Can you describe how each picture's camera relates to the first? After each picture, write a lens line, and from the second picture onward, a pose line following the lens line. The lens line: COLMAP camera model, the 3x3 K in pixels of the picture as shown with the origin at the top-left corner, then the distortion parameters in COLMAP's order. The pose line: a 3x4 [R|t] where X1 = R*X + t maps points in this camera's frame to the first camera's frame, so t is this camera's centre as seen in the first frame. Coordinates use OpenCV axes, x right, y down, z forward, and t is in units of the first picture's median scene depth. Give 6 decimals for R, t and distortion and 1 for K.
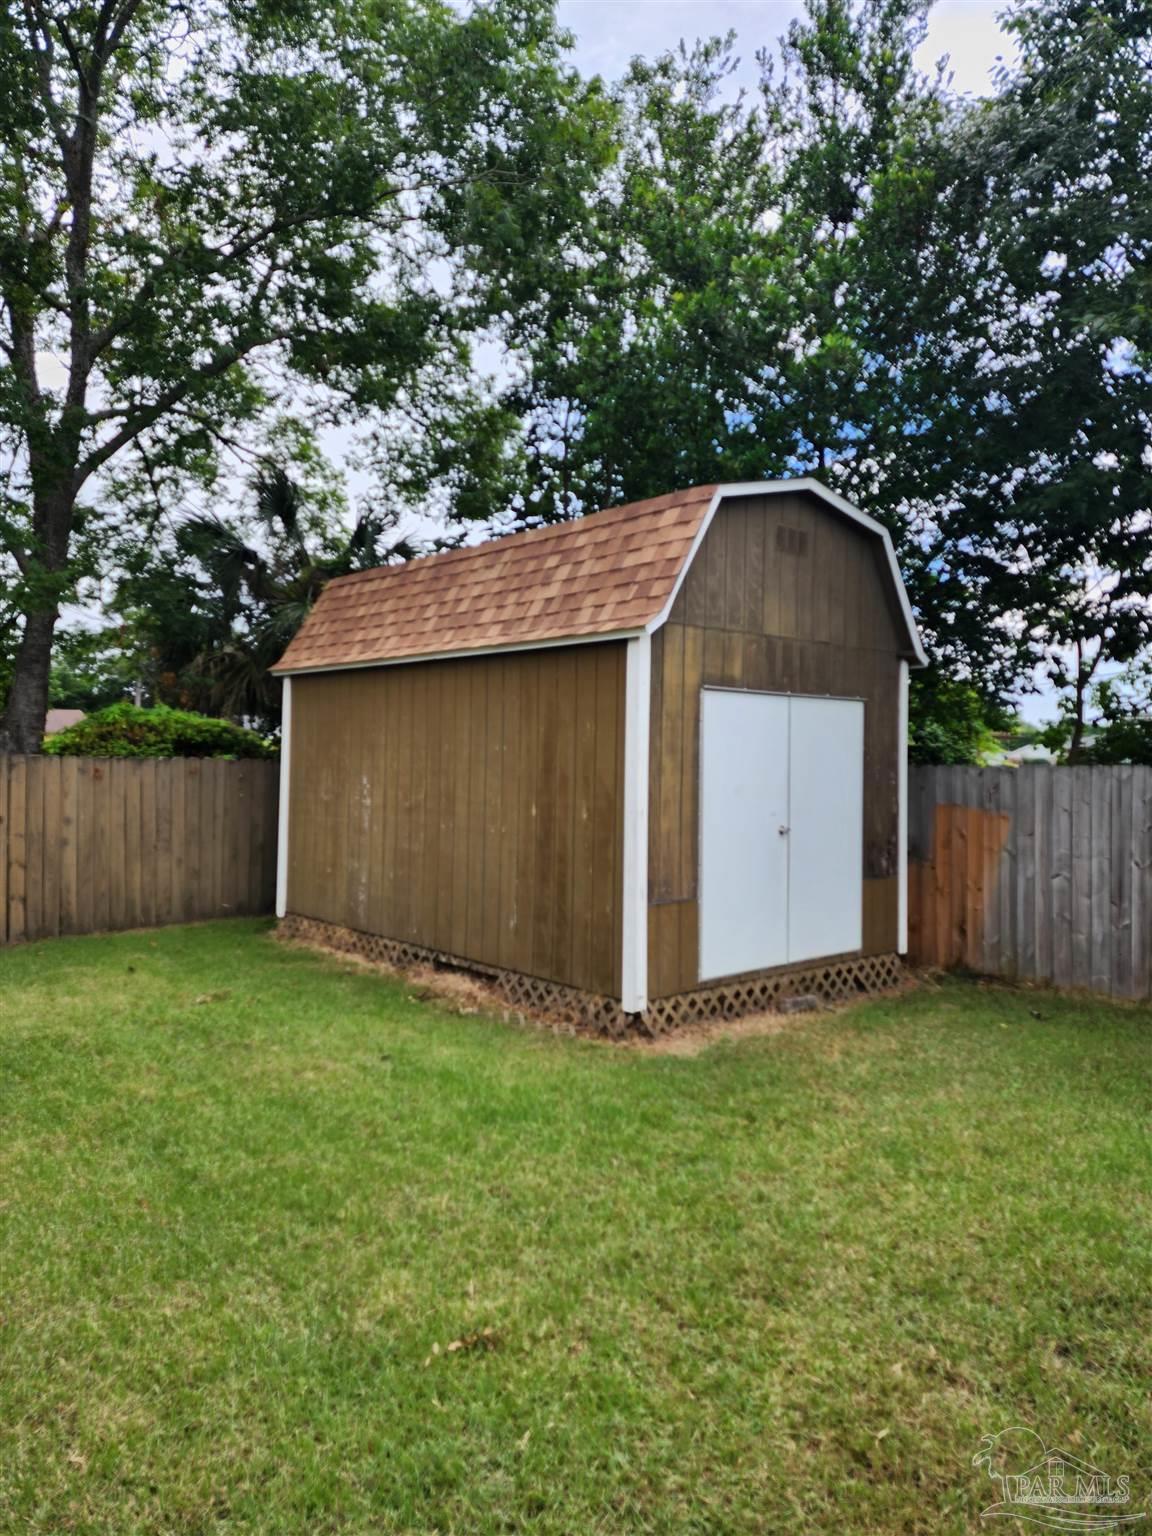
lens RADIAL K [[1034.1, 0, 575.4], [0, 1034.1, 765.2], [0, 0, 1]] dist [-0.002797, -0.000515]
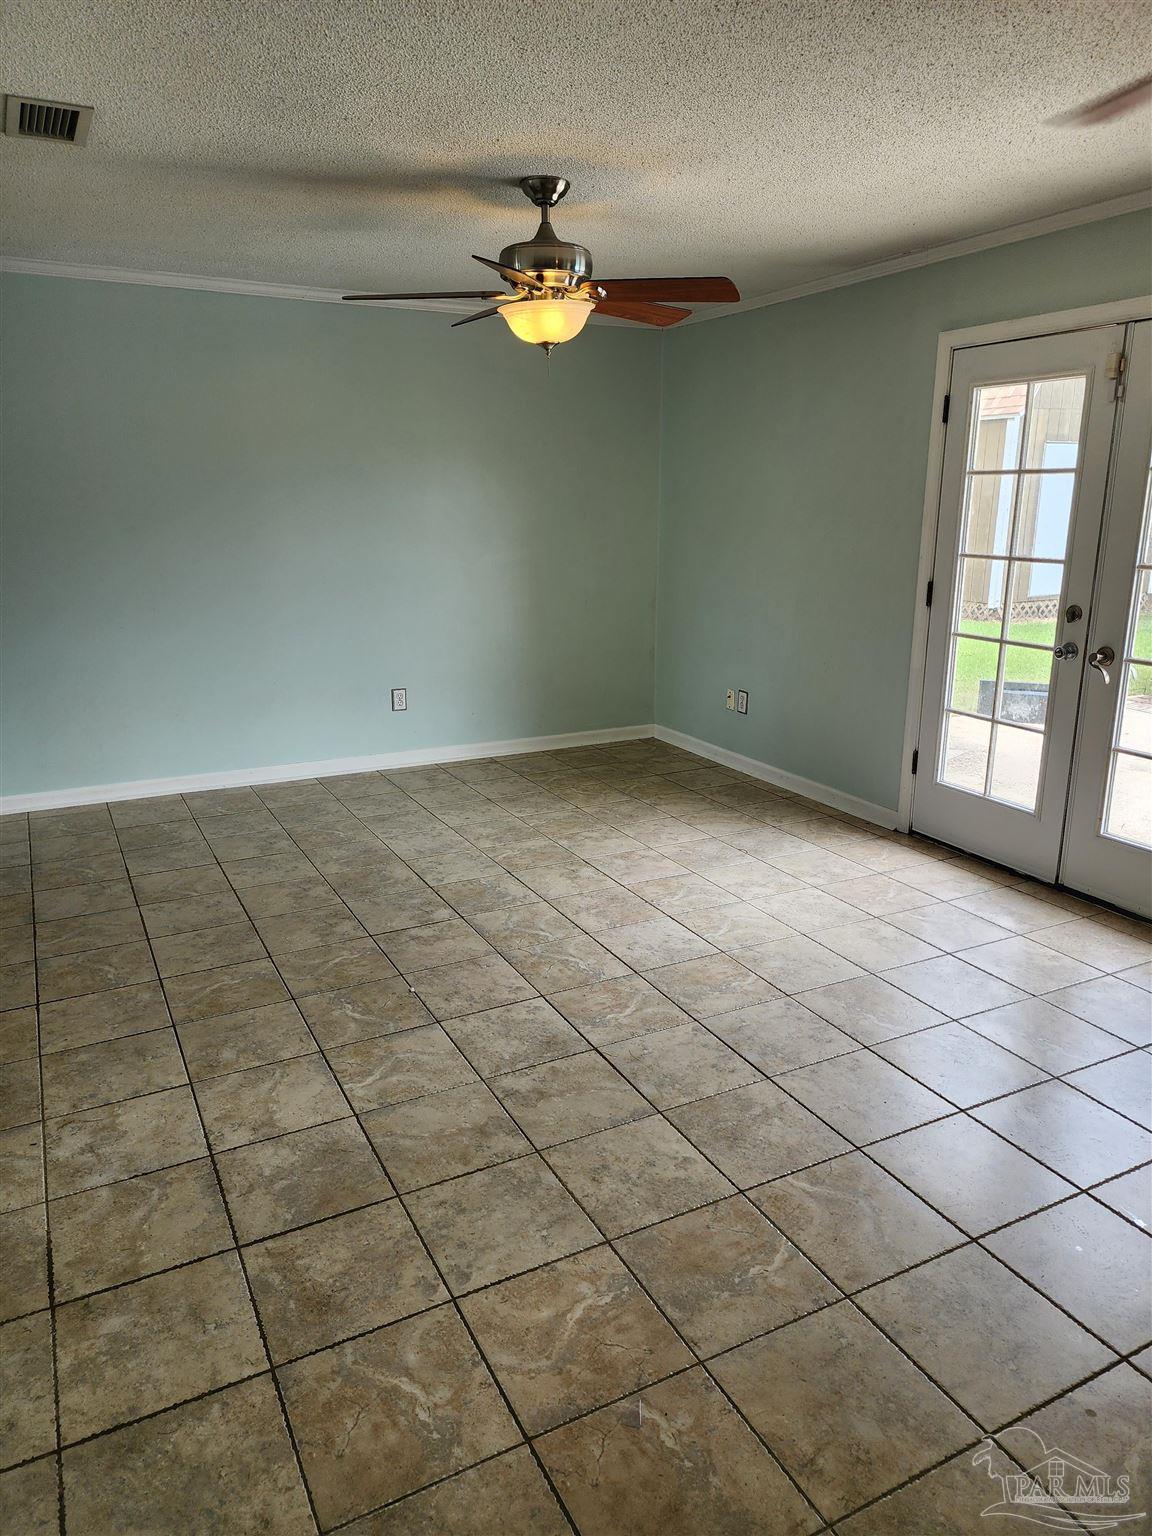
lens RADIAL K [[1034.1, 0, 576.2], [0, 1034.1, 767.1], [0, 0, 1]] dist [-0.002797, -0.000515]
pose [[0.967254, 0.062439, -0.246012, -0.210853], [0.002565, 0.966814, 0.255467, 0.014645], [0.253799, -0.247732, 0.934995, -1.160990]]
